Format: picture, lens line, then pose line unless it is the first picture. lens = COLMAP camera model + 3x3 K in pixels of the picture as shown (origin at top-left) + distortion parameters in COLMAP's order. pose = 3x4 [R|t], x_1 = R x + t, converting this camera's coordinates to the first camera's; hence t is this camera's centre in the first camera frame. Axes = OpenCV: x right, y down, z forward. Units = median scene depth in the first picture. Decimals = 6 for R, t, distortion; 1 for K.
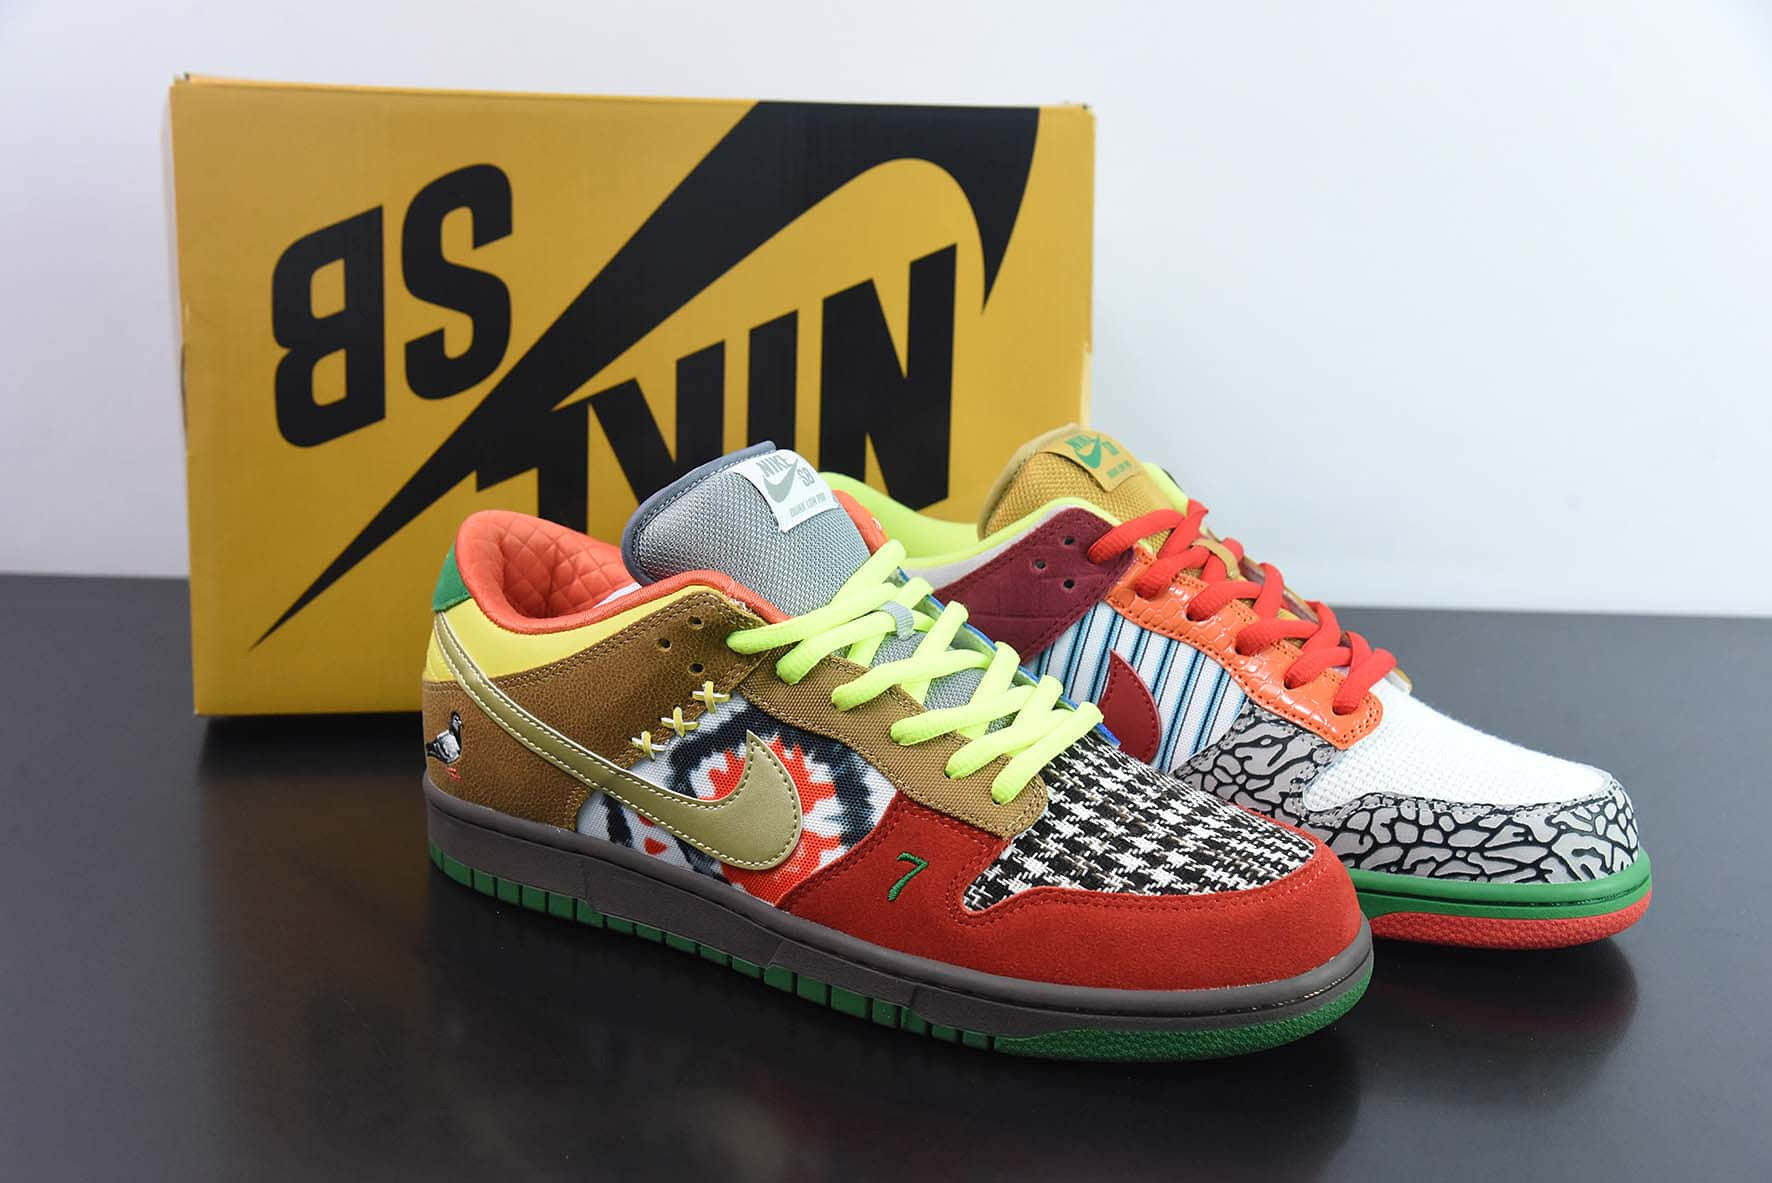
lens RADIAL K [[2548.7, 0, 886.0], [0, 2548.7, 591.5], [0, 0, 1]] dist [0.002731, -0.009955]
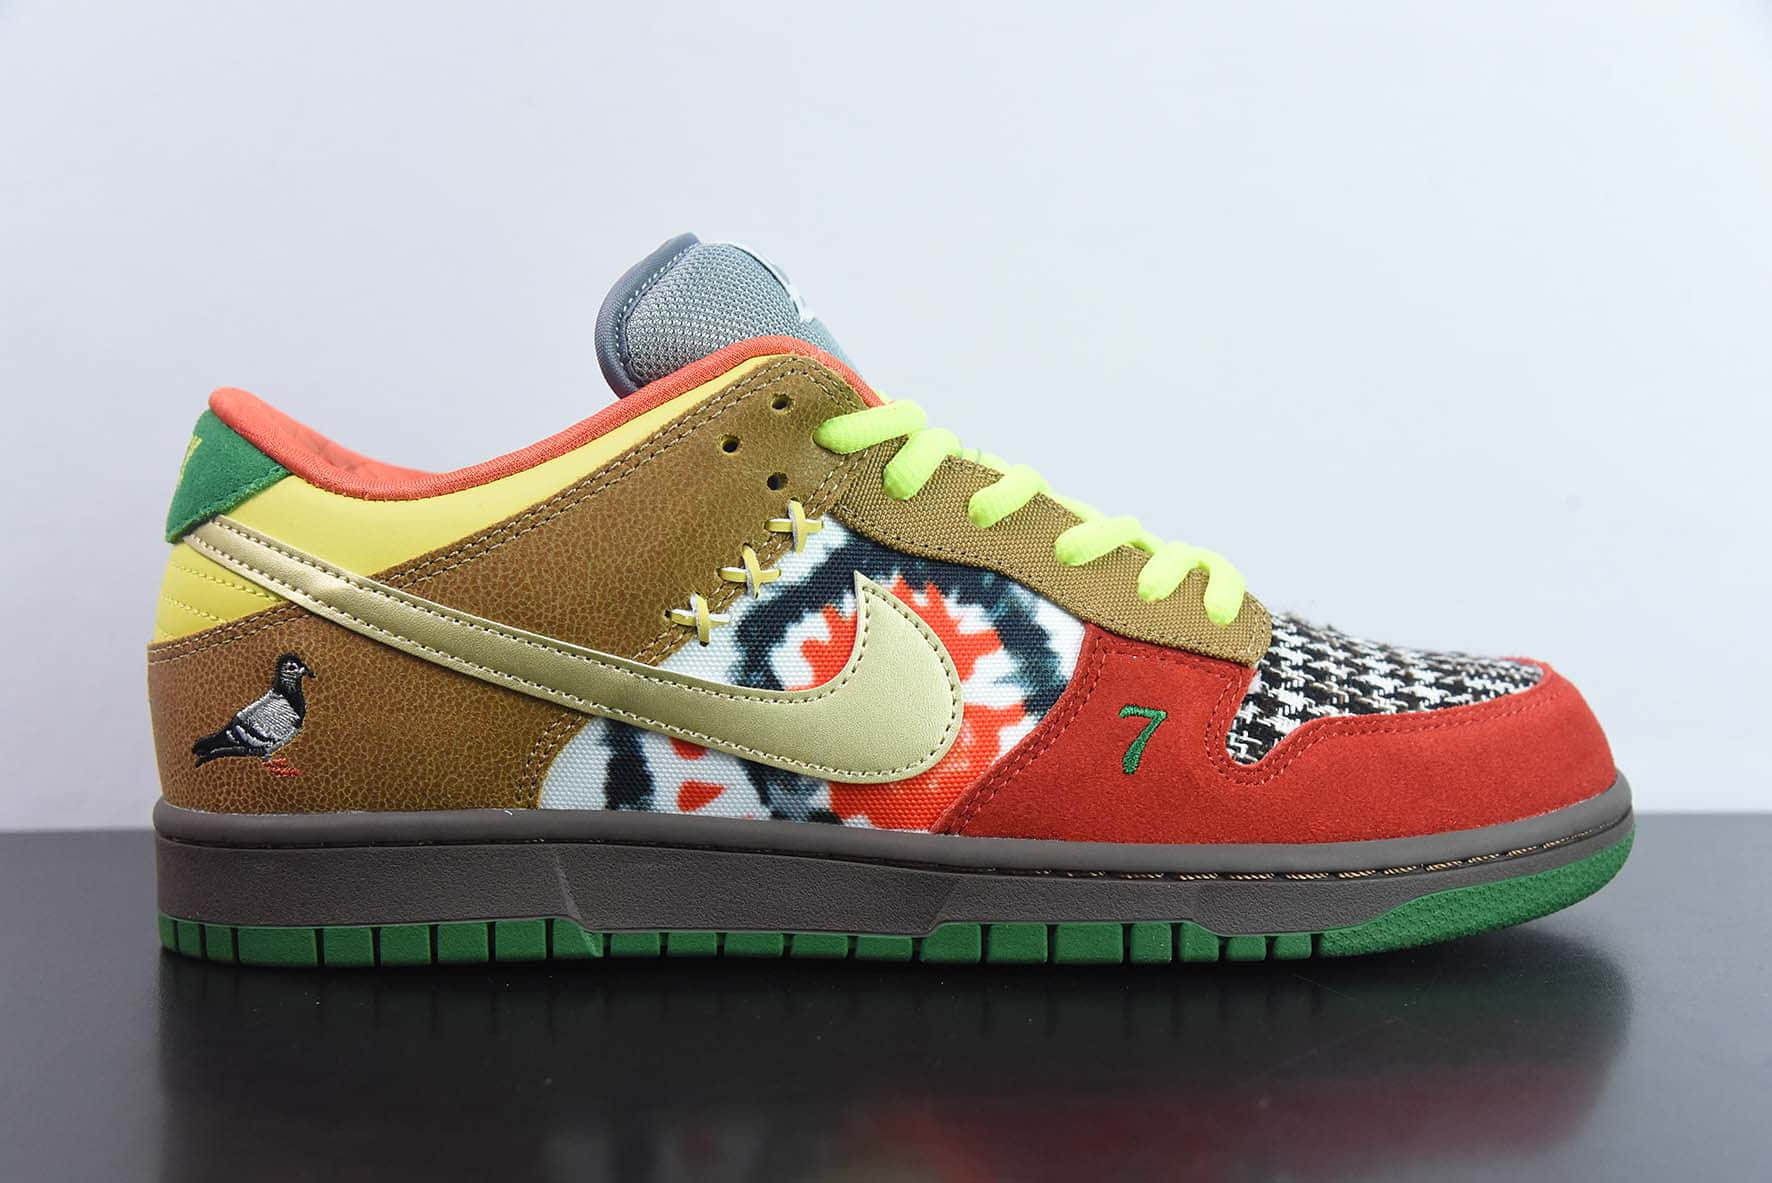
lens RADIAL K [[2065.7, 0, 886.0], [0, 2065.7, 591.5], [0, 0, 1]] dist [-0.029249, -0.004061]
pose [[0.828576, -0.047815, 0.557830, -0.346818], [0.185833, 0.963349, -0.193453, 0.164605], [-0.528136, 0.263954, 0.807094, 0.565452]]
